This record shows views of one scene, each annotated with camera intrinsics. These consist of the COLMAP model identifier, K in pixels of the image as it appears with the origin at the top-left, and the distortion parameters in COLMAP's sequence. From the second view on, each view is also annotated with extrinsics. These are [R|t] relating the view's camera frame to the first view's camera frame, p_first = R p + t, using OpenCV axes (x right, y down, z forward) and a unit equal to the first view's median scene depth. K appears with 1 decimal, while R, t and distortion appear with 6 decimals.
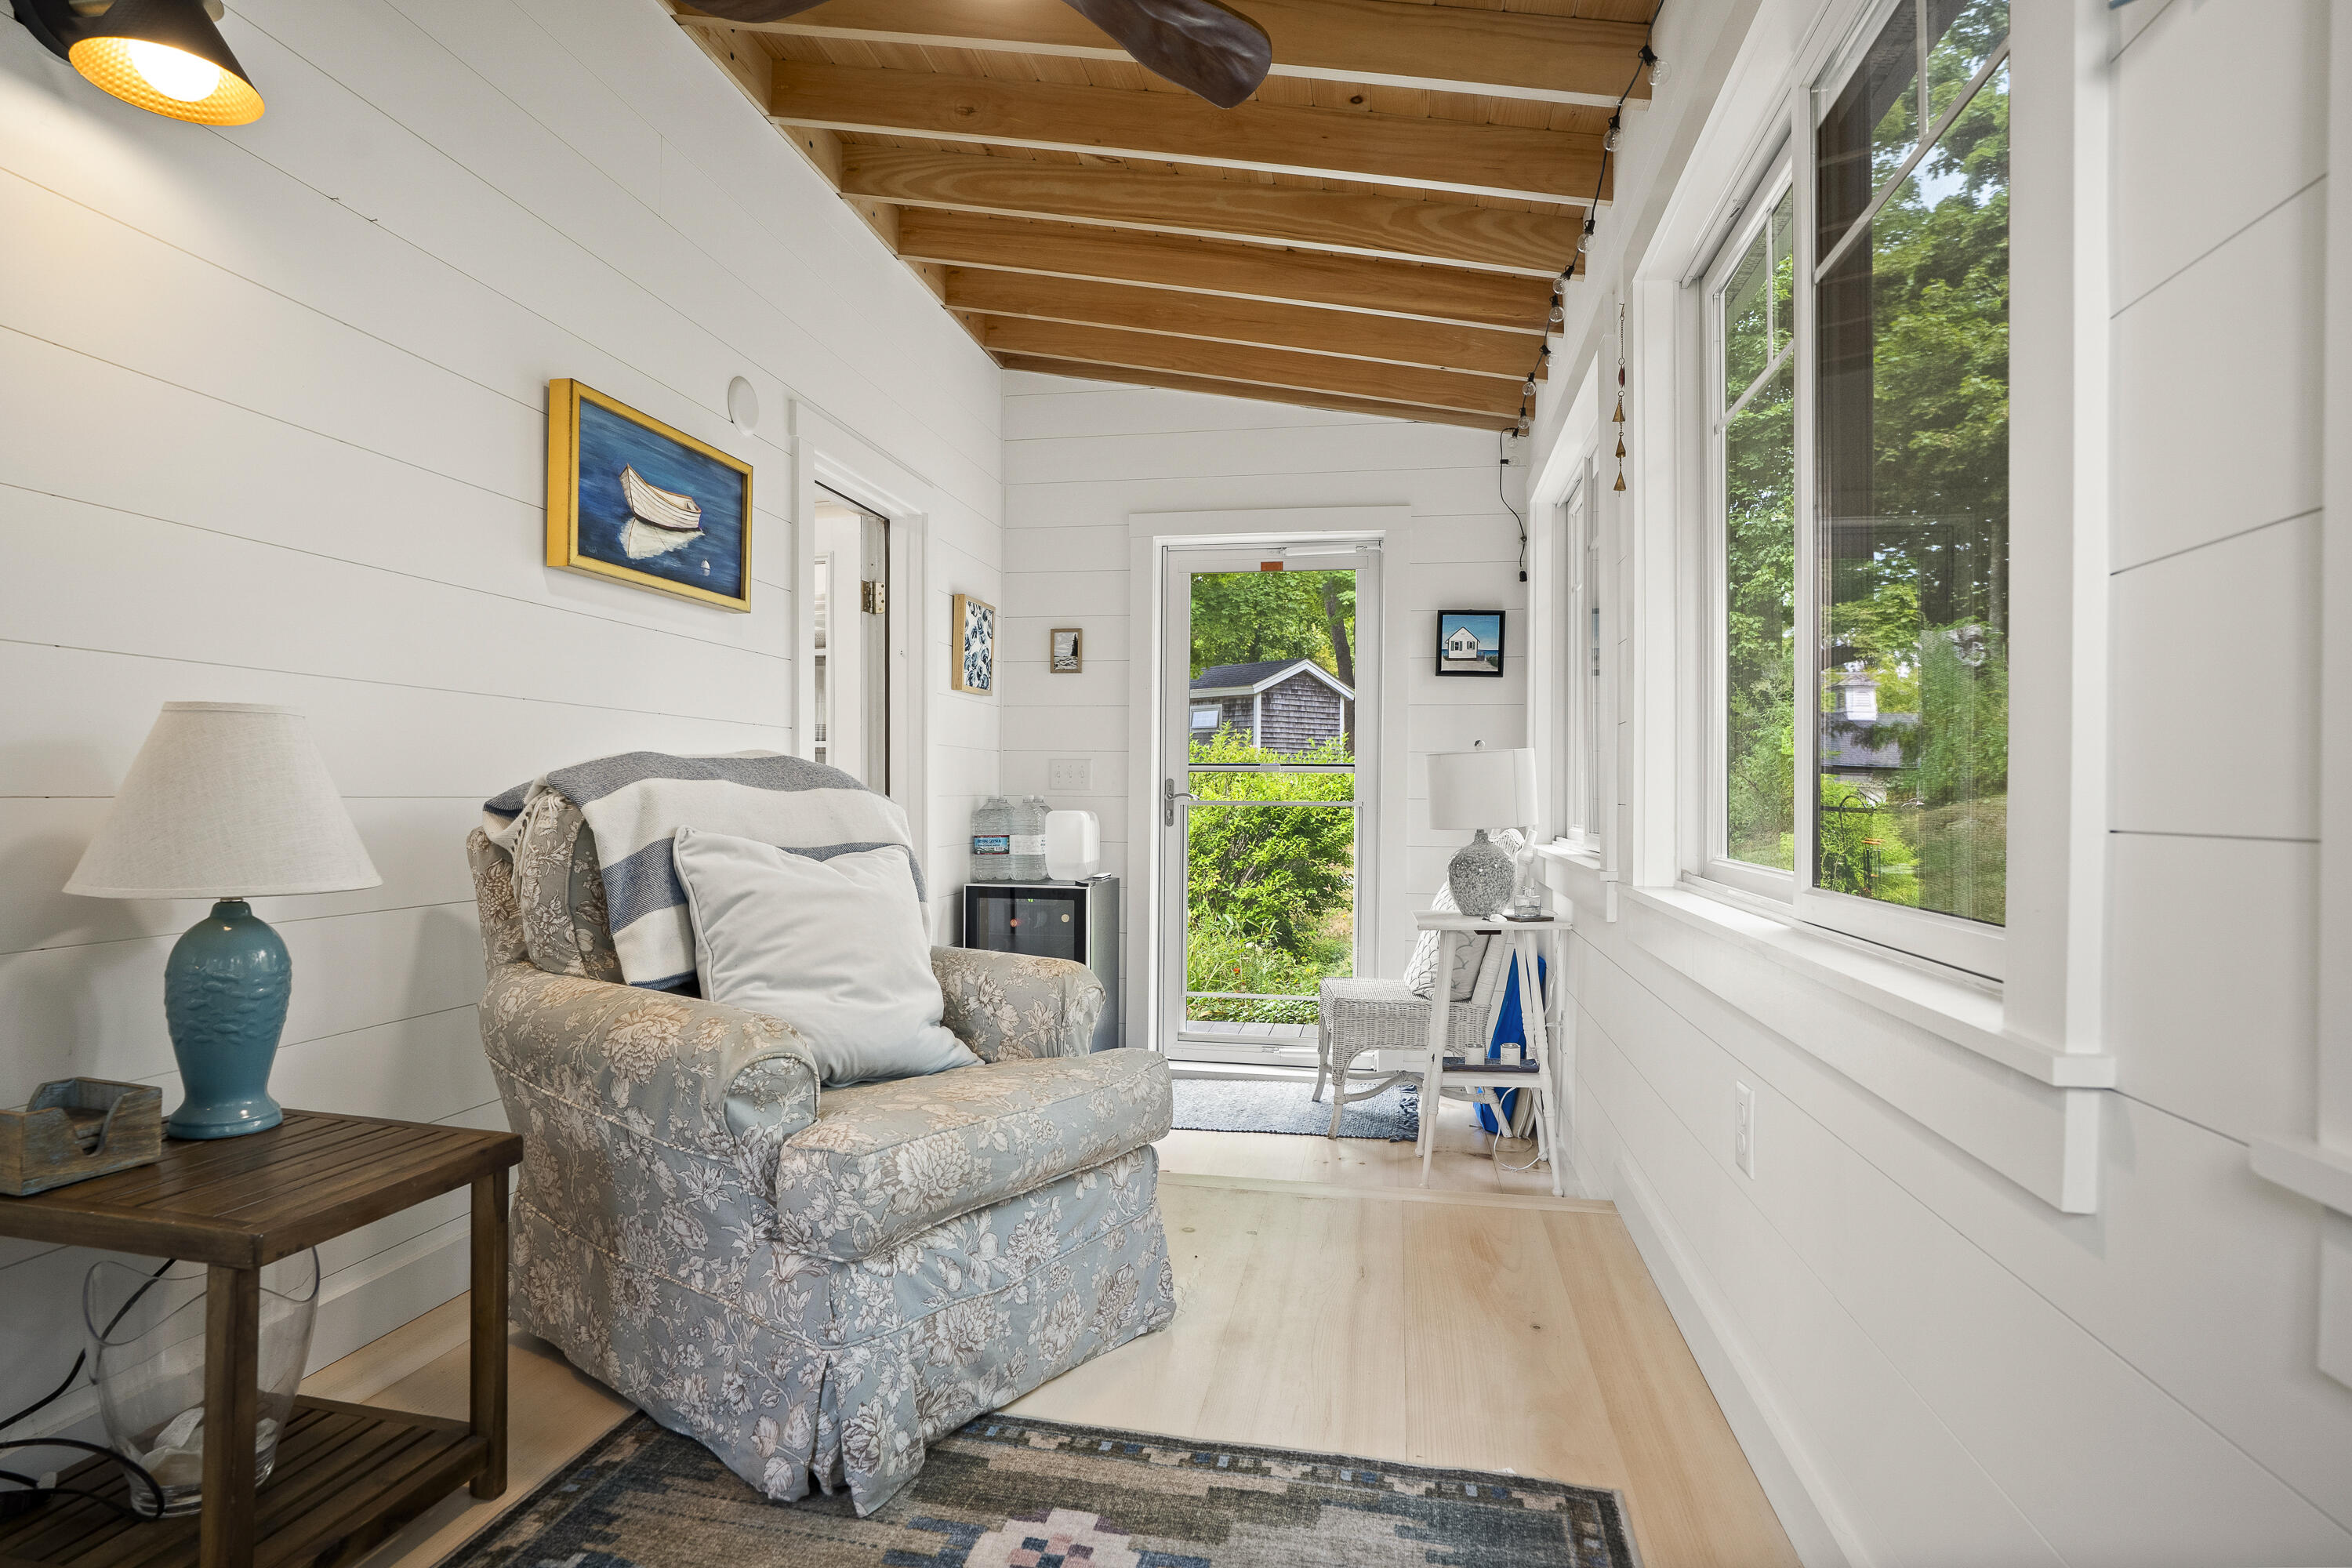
lens RADIAL K [[1261.6, 0, 1176.0], [0, 1261.6, 784.0], [0, 0, 1]] dist [-0.001240, -0.000125]
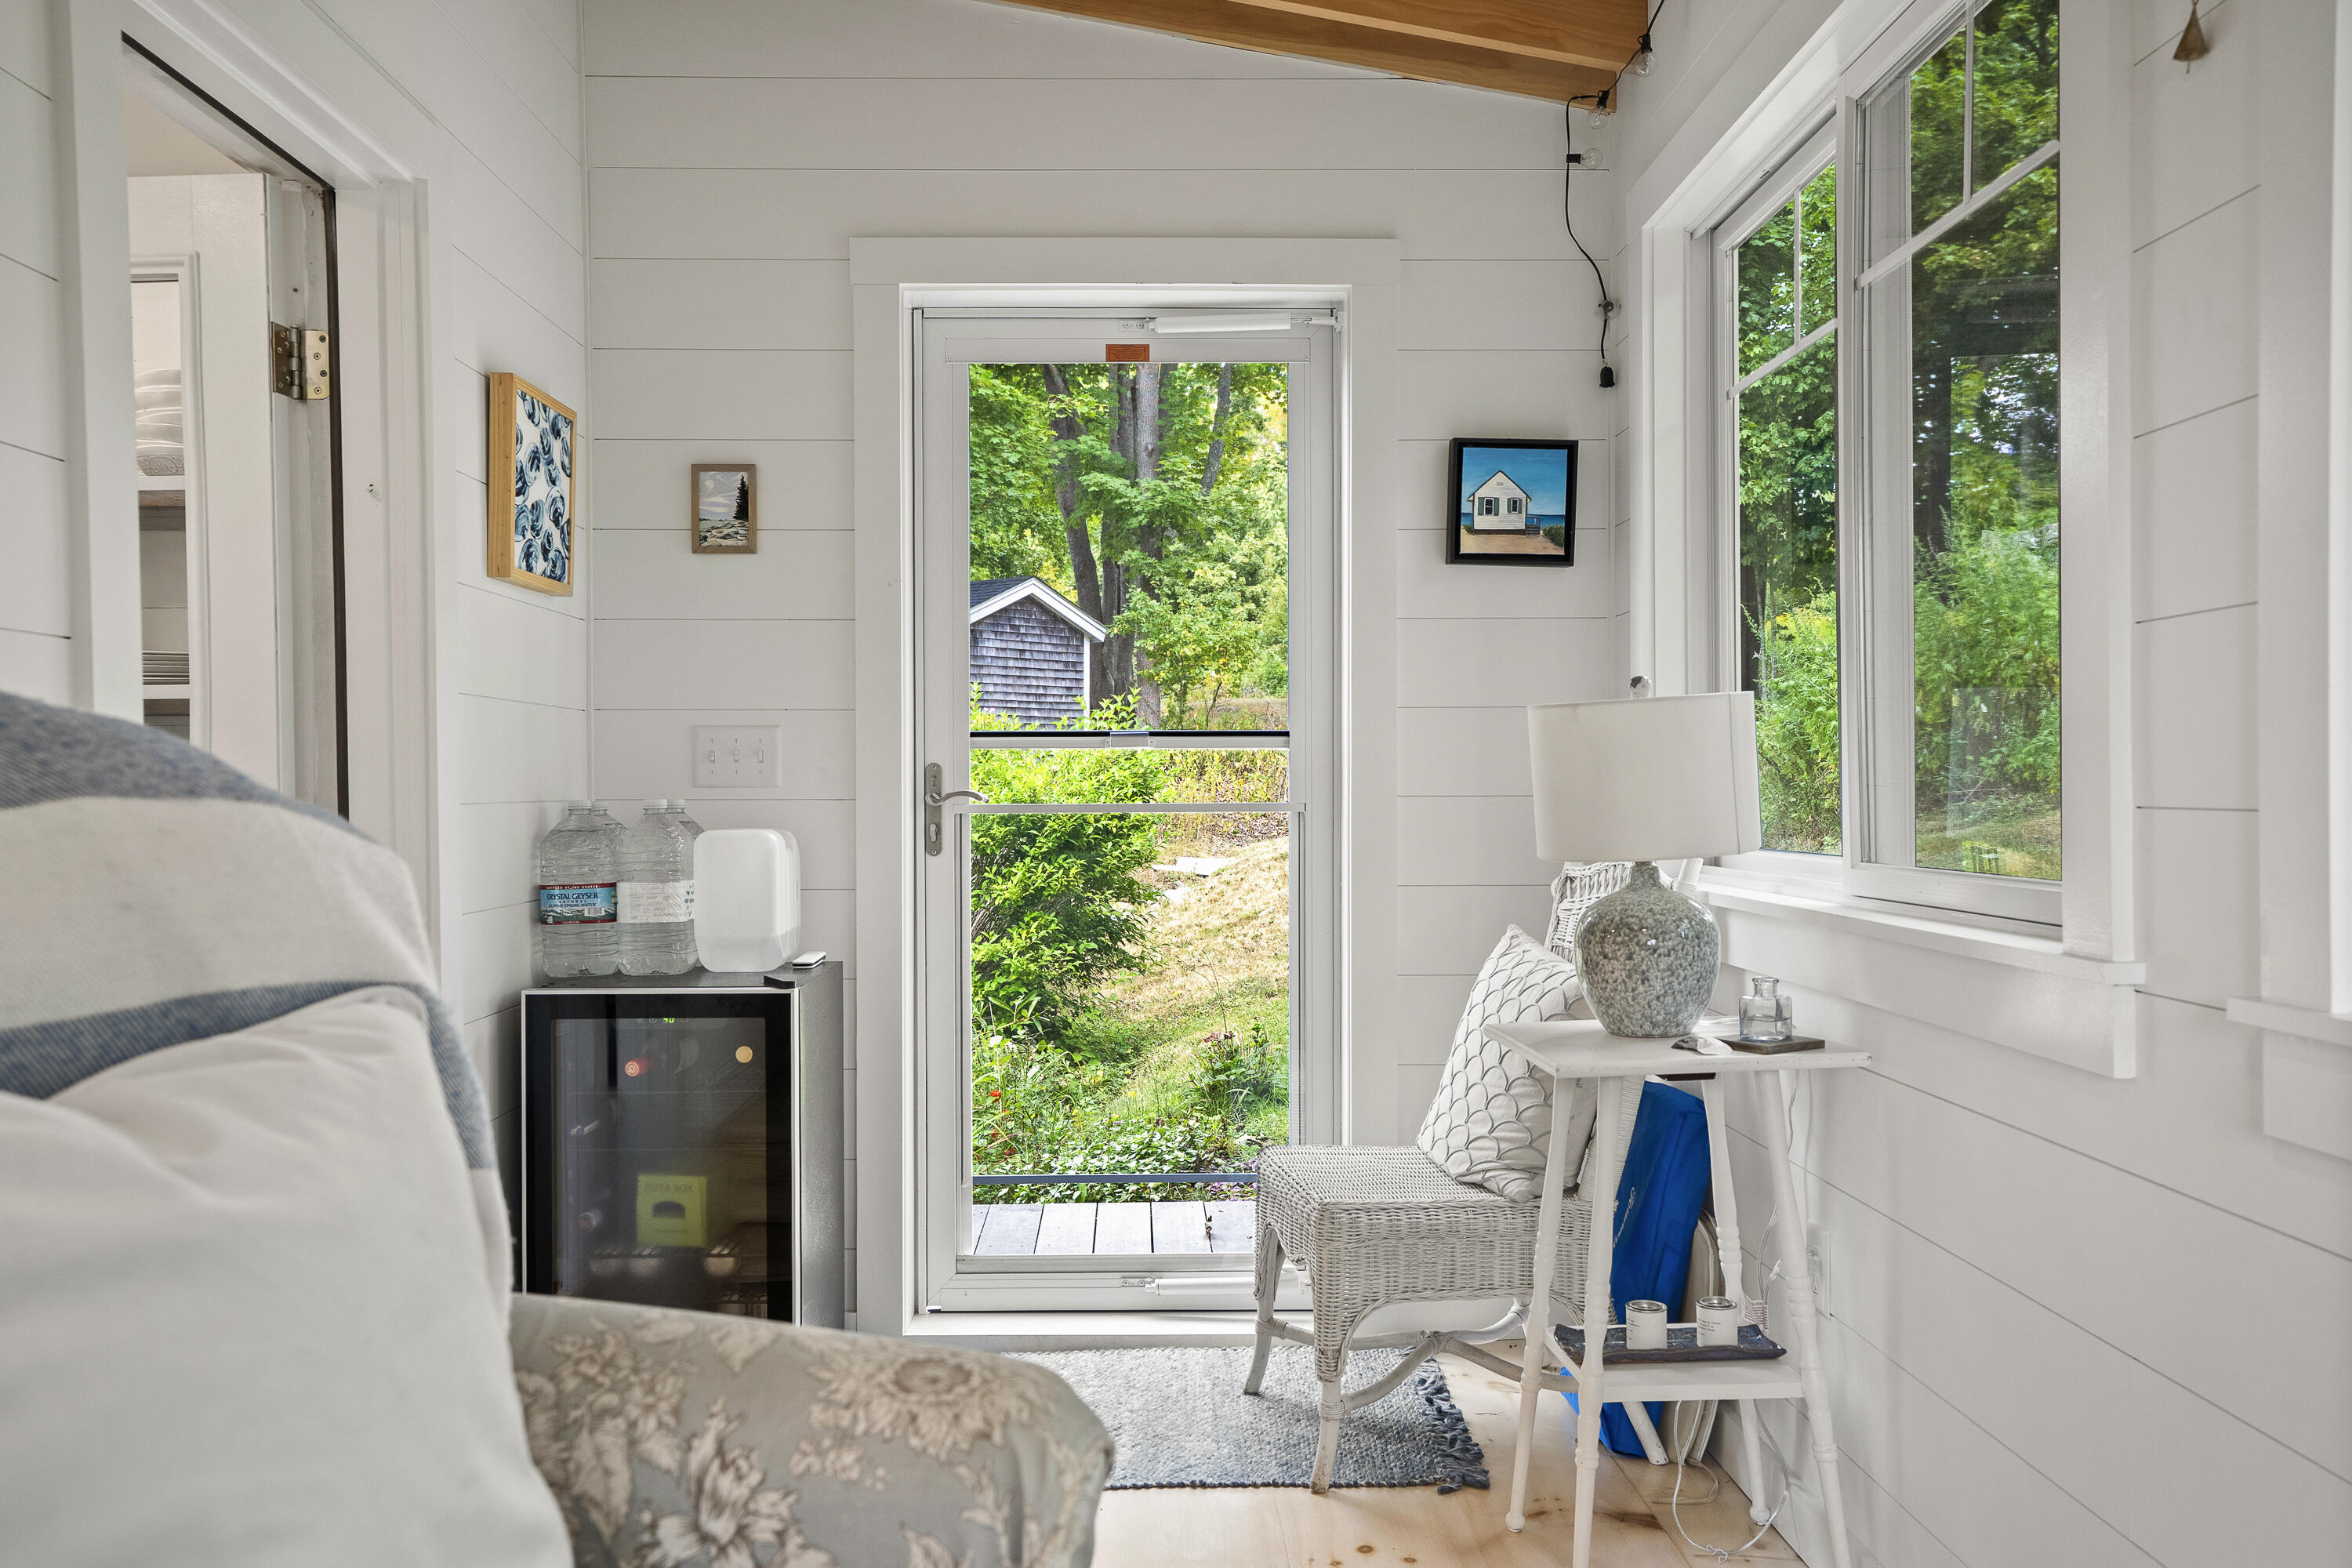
lens RADIAL K [[1877.0, 0, 1176.0], [0, 1877.0, 784.0], [0, 0, 1]] dist [0.046323, 0.003512]
pose [[0.981735, -0.012616, 0.189833, -0.057741], [0.011301, 0.999904, 0.008006, -0.000753], [-0.189916, -0.005714, 0.981784, 0.248342]]
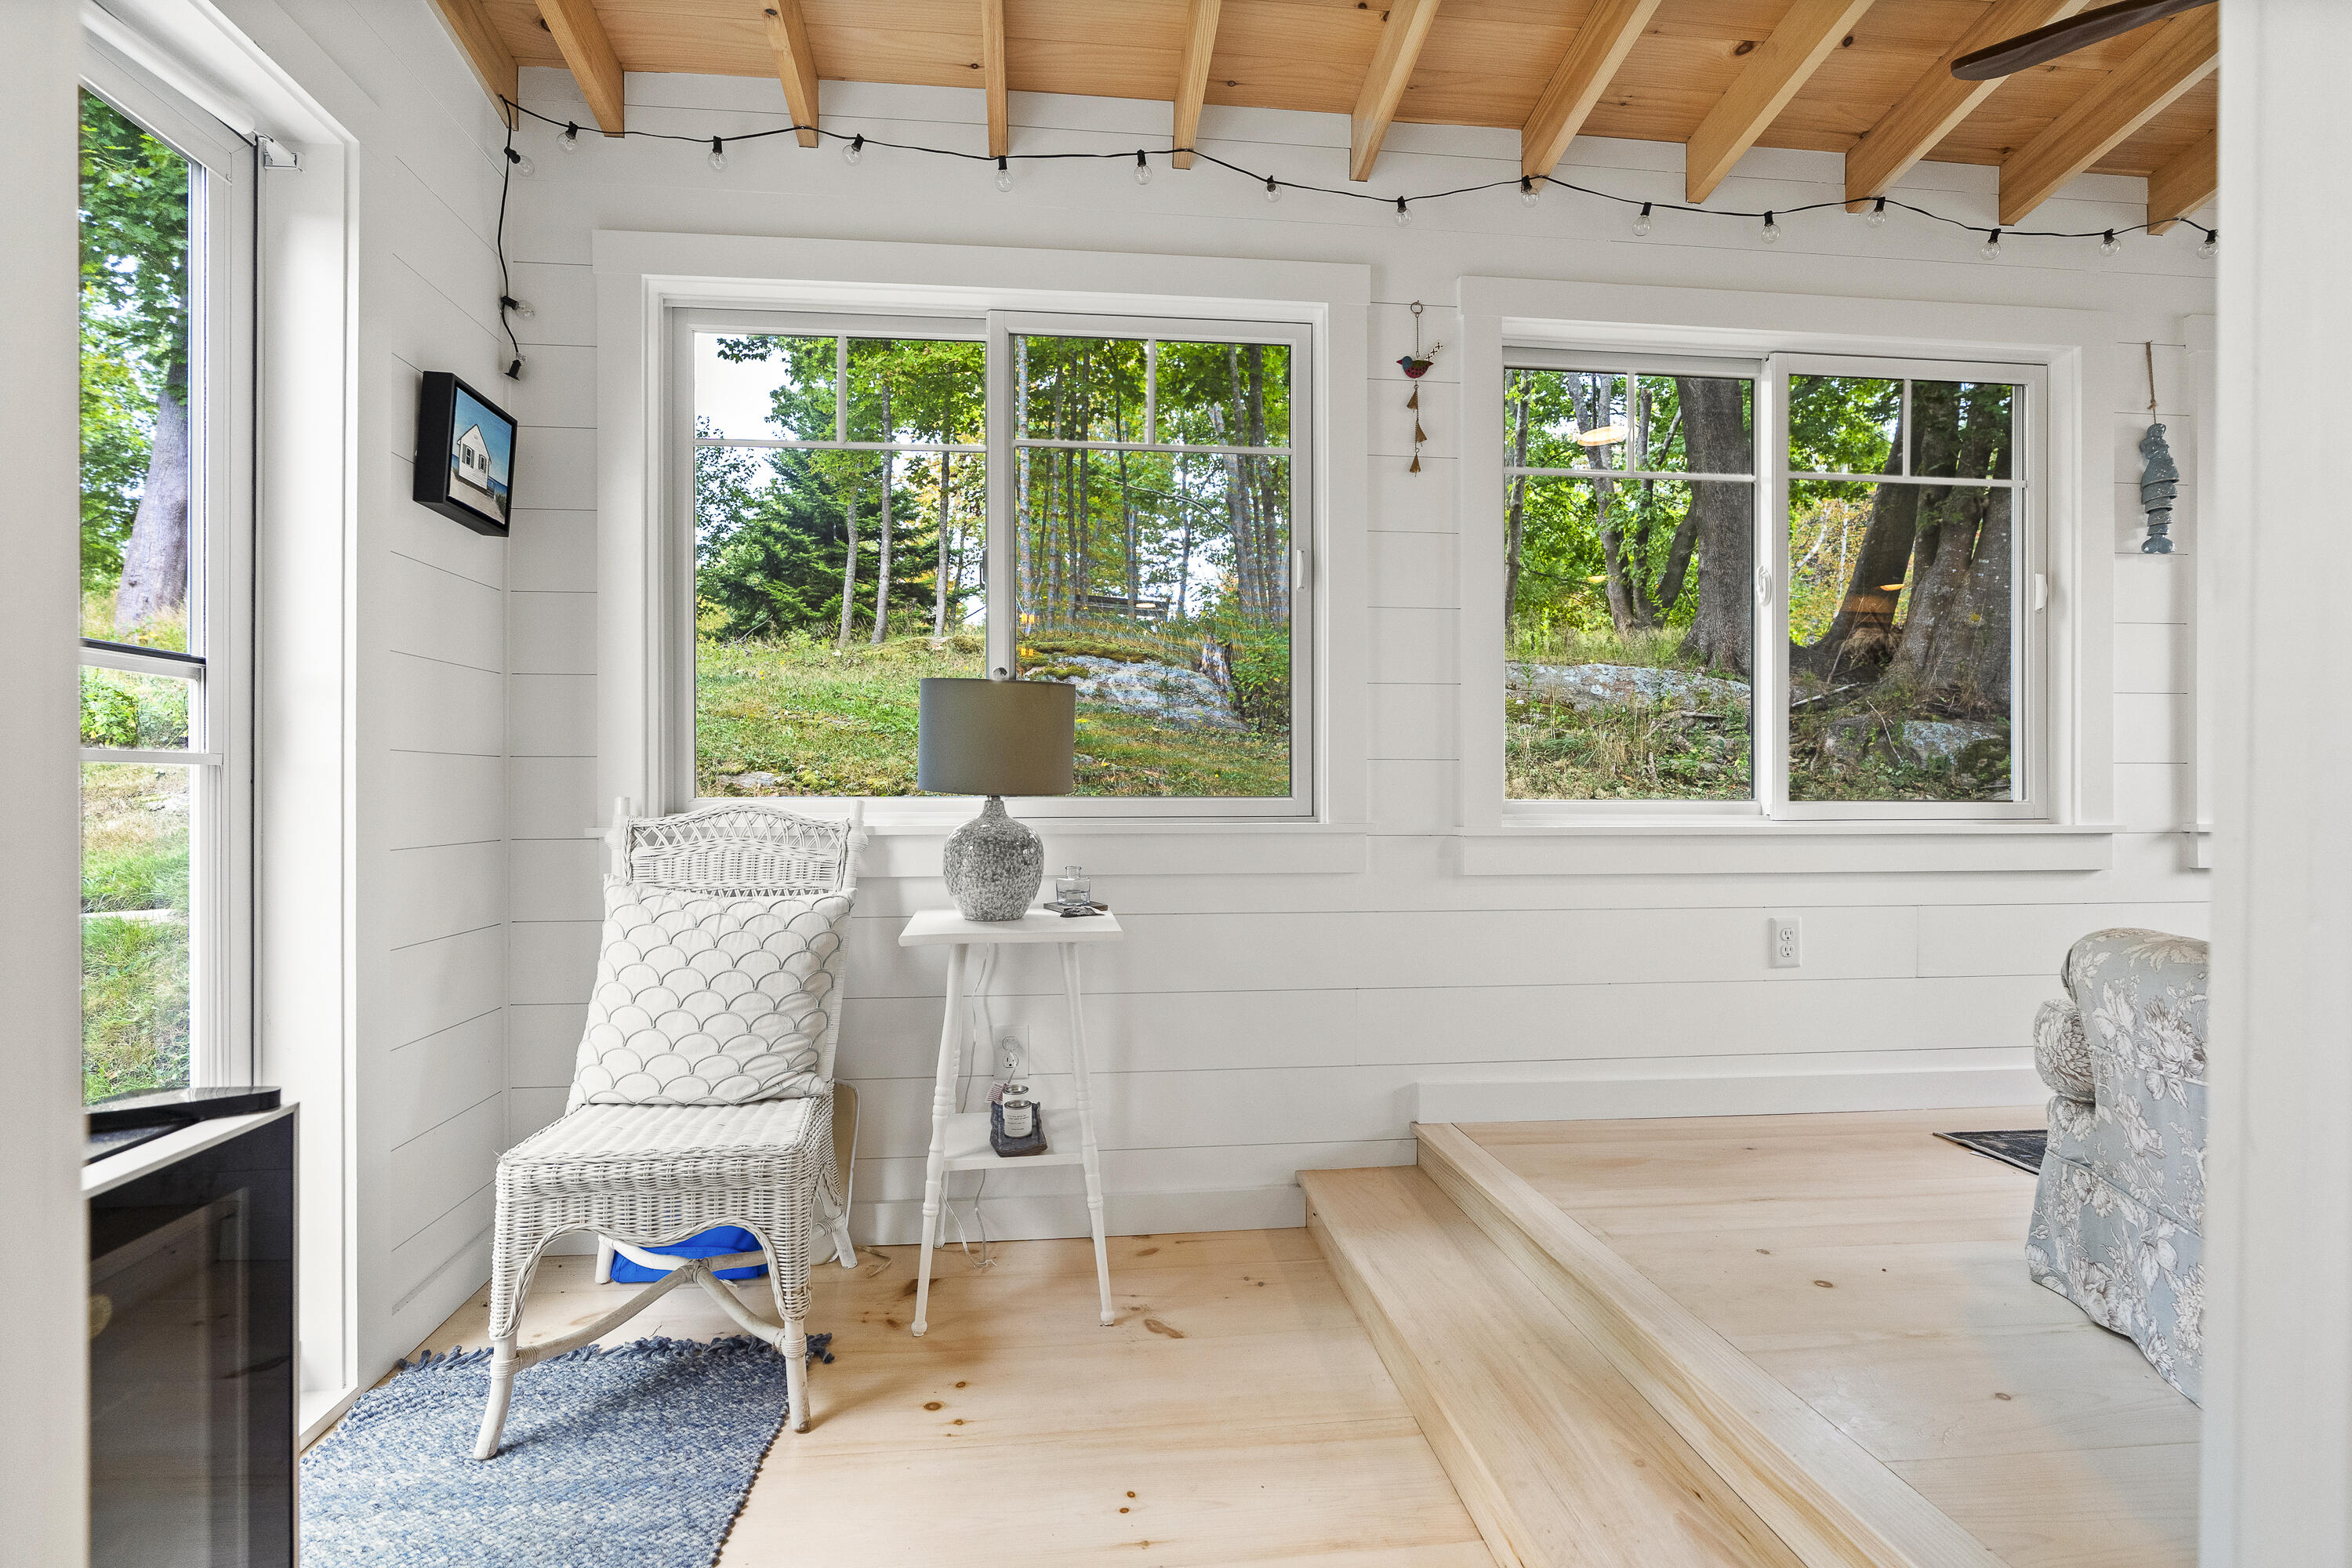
lens RADIAL K [[1071.0, 0, 1176.0], [0, 1071.0, 784.0], [0, 0, 1]] dist [-0.005758, -0.000193]
pose [[-0.273770, -0.006108, 0.961776, -0.276265], [-0.005235, 0.999974, 0.004860, 0.020816], [-0.961781, -0.003704, -0.273795, 0.836216]]
